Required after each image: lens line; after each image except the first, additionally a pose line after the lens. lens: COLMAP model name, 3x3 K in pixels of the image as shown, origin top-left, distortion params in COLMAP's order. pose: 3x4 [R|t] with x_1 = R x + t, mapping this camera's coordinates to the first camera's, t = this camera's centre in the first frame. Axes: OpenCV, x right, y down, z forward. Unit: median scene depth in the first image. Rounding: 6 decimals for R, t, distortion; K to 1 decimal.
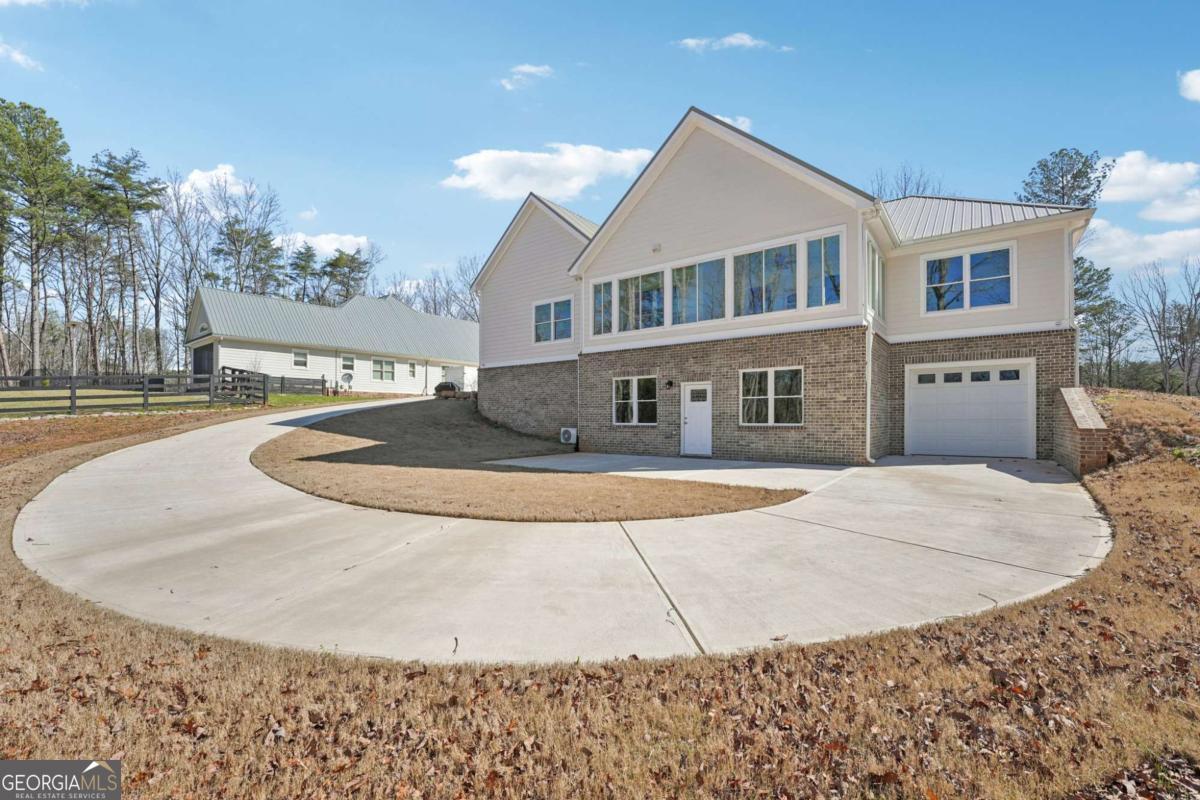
lens RADIAL K [[511.0, 0, 598.0], [0, 511.0, 409.5], [0, 0, 1]] dist [-0.021492, -0.000475]
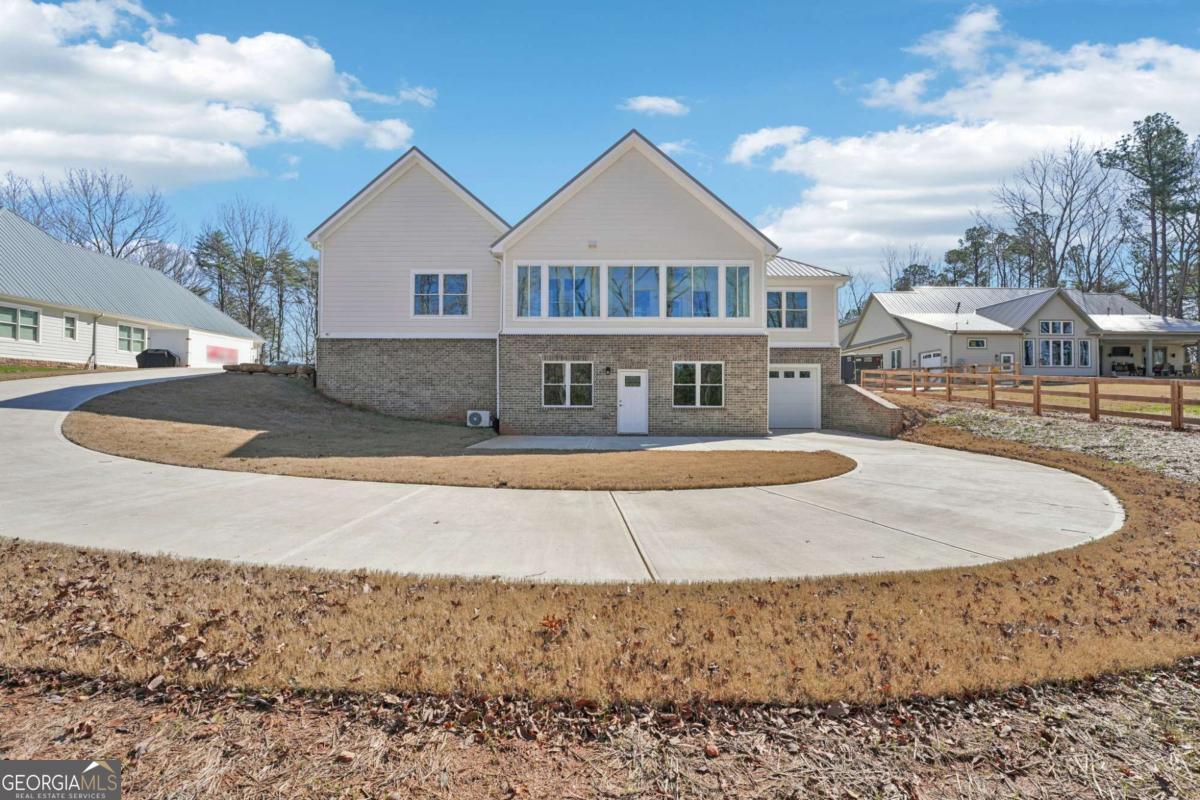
lens RADIAL K [[511.0, 0, 603.6], [0, 511.0, 386.3], [0, 0, 1]] dist [-0.021492, -0.000475]
pose [[0.793138, 0.026018, 0.608485, -0.512490], [-0.015559, 0.999627, -0.022462, 0.009673], [-0.608843, 0.008348, 0.793247, 0.124756]]
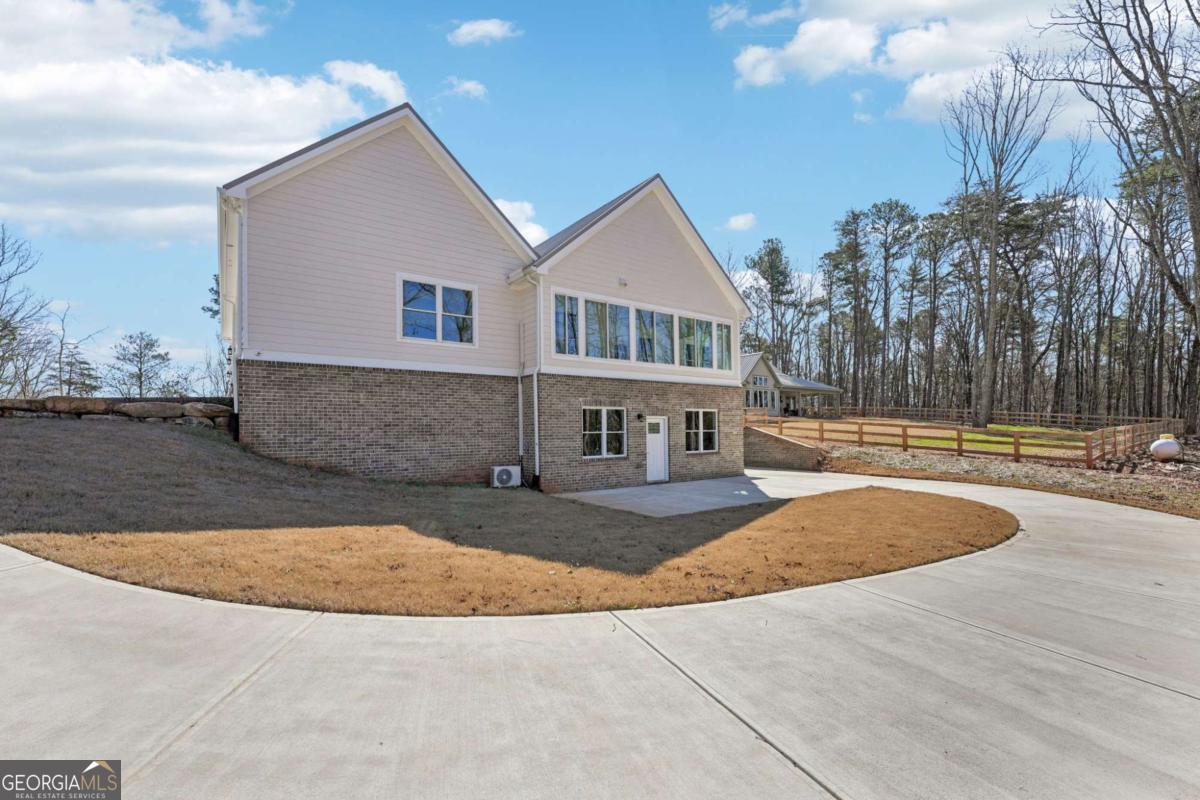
lens RADIAL K [[511.0, 0, 600.2], [0, 511.0, 406.8], [0, 0, 1]] dist [-0.021492, -0.000475]
pose [[0.257349, 0.043586, 0.965335, -0.861895], [-0.007652, 0.999043, -0.043068, -0.023302], [-0.966288, 0.003697, 0.257436, 0.769390]]
